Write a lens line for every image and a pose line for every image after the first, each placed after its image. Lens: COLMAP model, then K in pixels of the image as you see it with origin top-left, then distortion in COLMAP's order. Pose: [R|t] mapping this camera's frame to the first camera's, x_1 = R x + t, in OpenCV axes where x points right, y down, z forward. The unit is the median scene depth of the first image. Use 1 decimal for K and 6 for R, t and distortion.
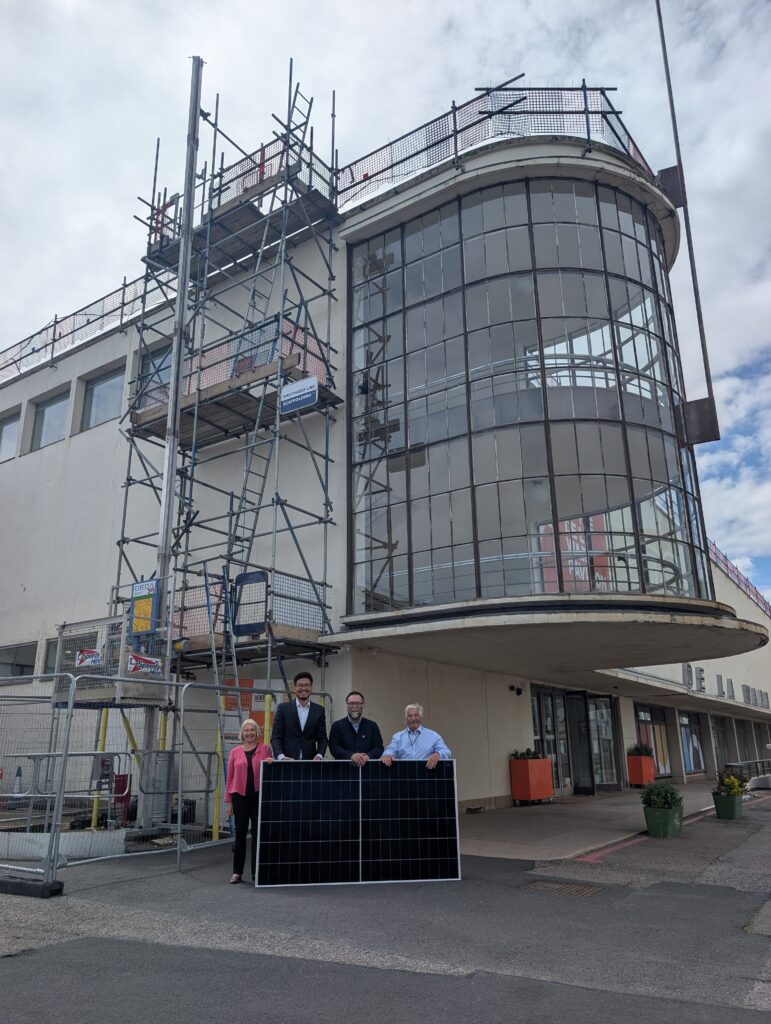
lens RADIAL K [[739.2, 0, 390.5], [0, 739.2, 536.2], [0, 0, 1]] dist [0.041887, -0.004303]
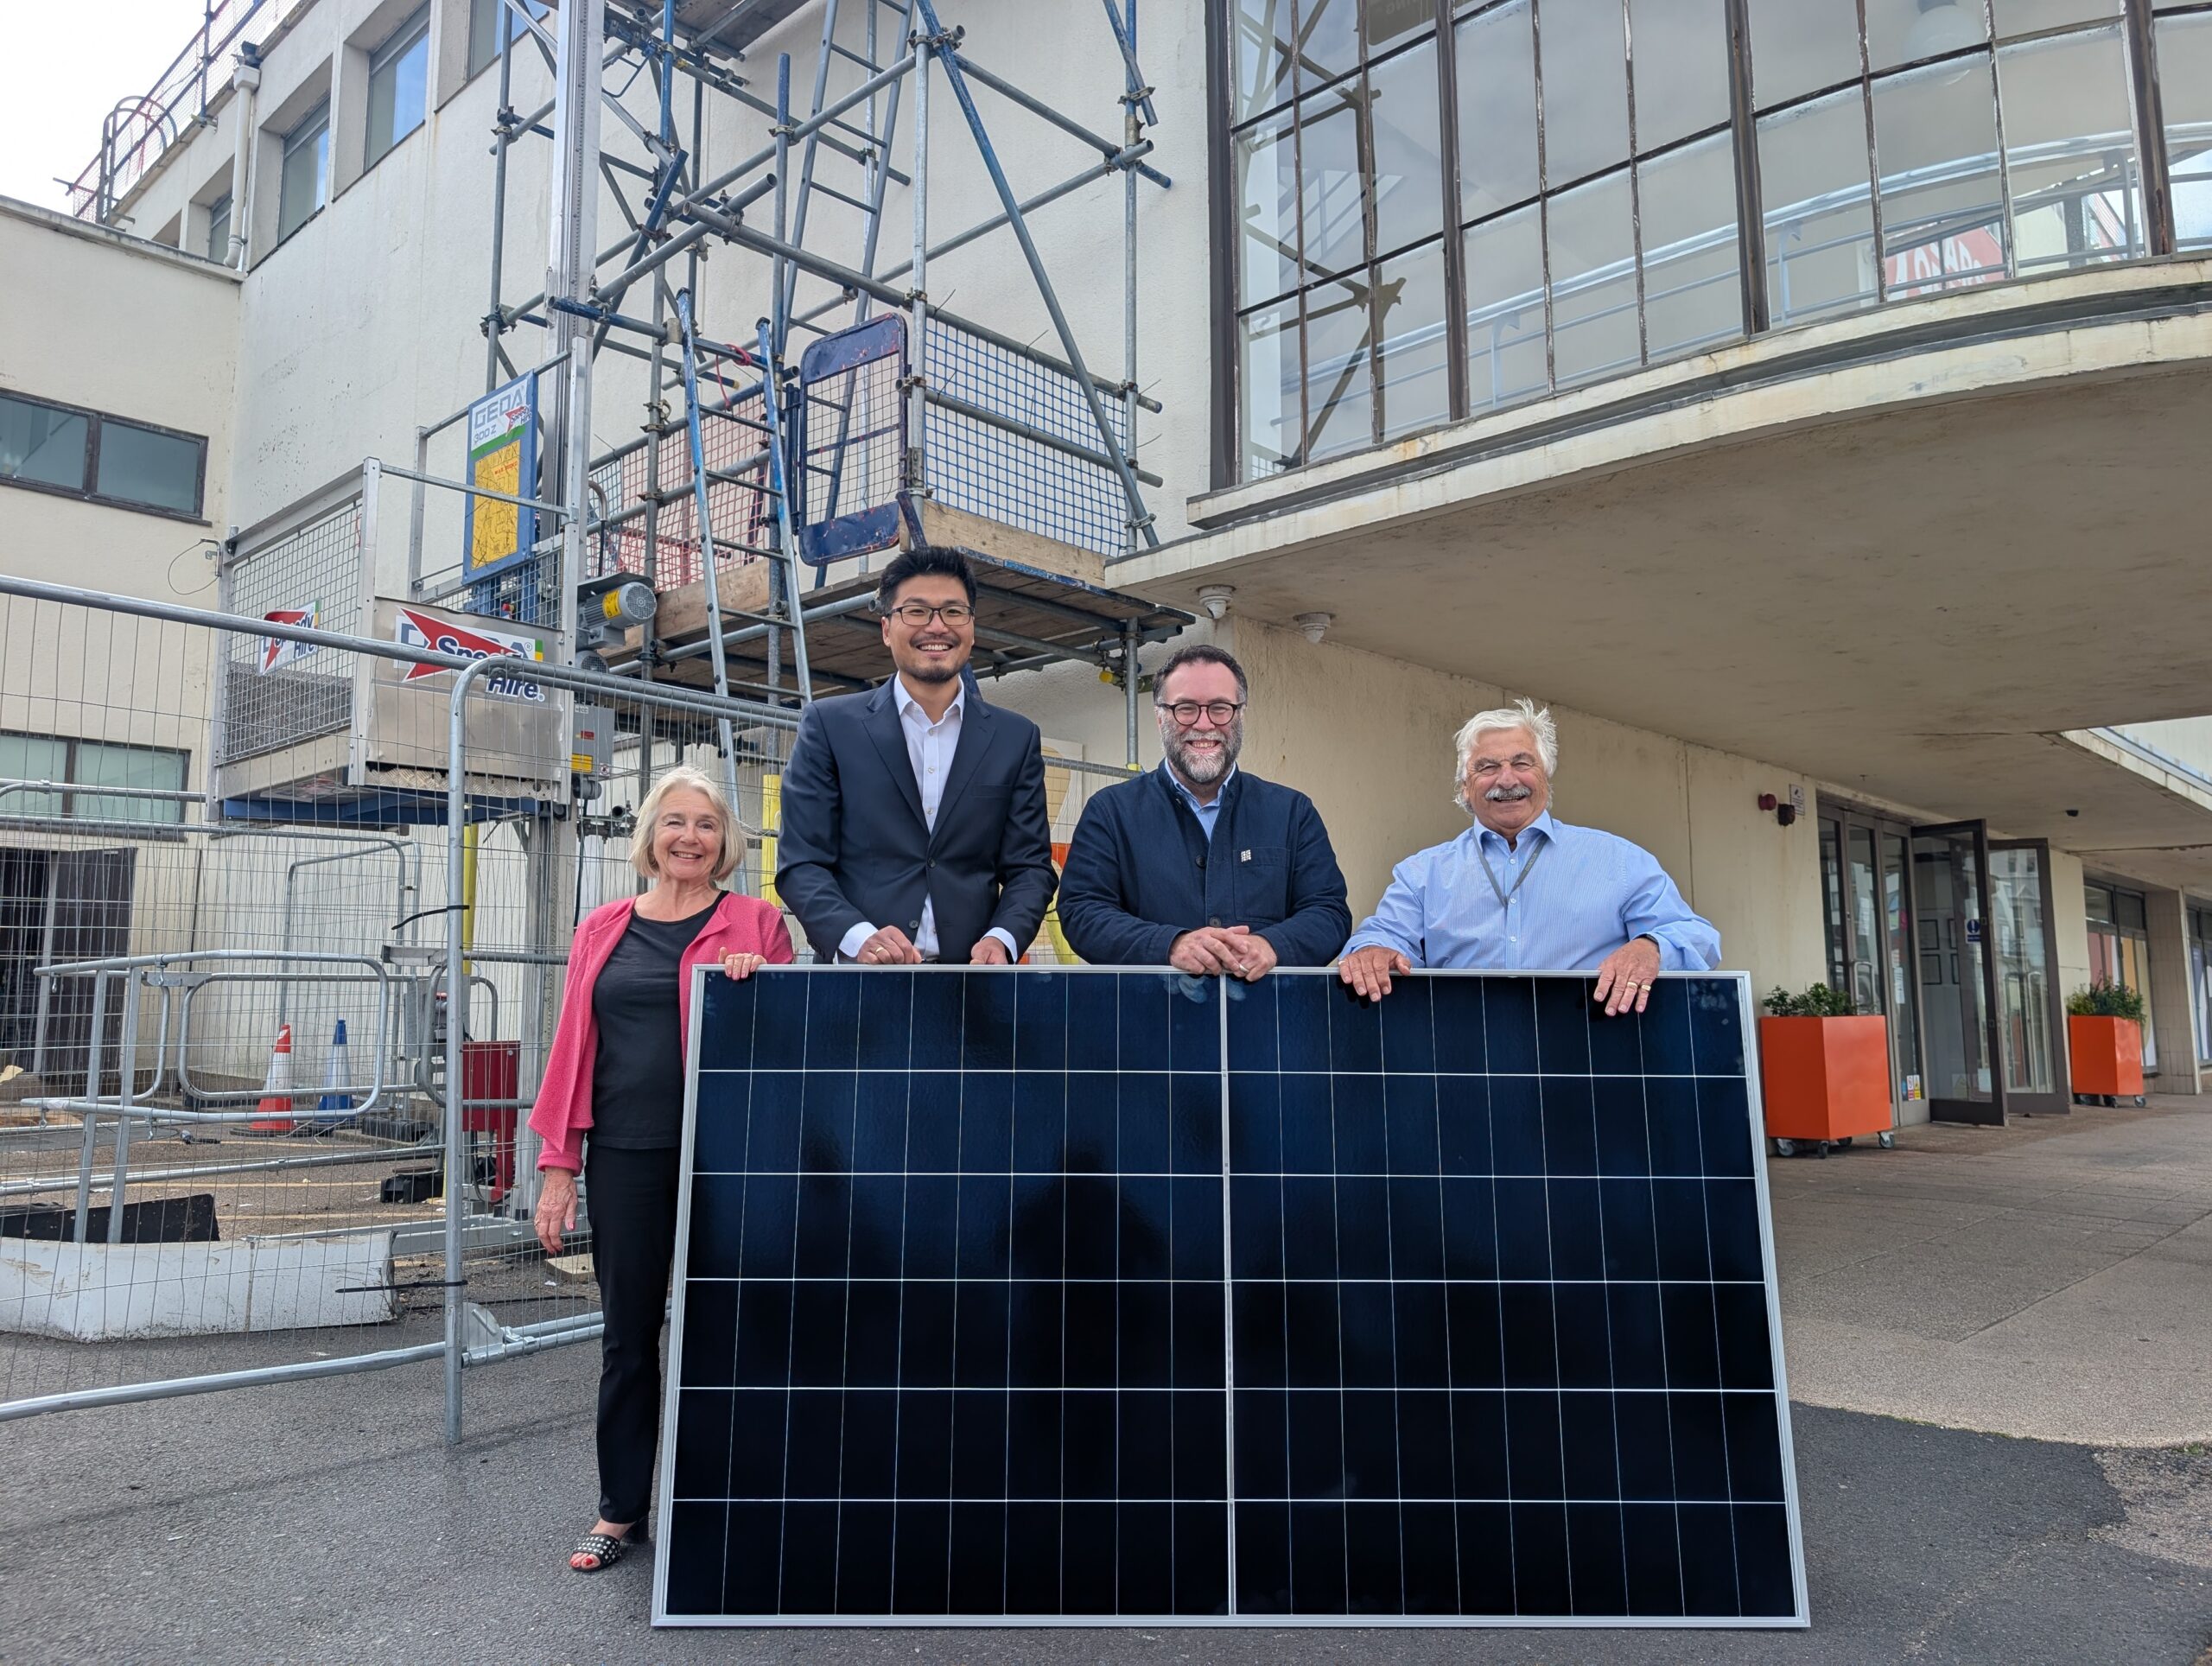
lens RADIAL K [[1596.9, 0, 1106.2], [0, 1596.9, 827.3], [0, 0, 1]] dist [0.041887, -0.004303]
pose [[0.986574, -0.011090, -0.162940, -0.002963], [0.037960, 0.985939, 0.162735, 0.136542], [0.158844, -0.166735, 0.973123, 0.416948]]
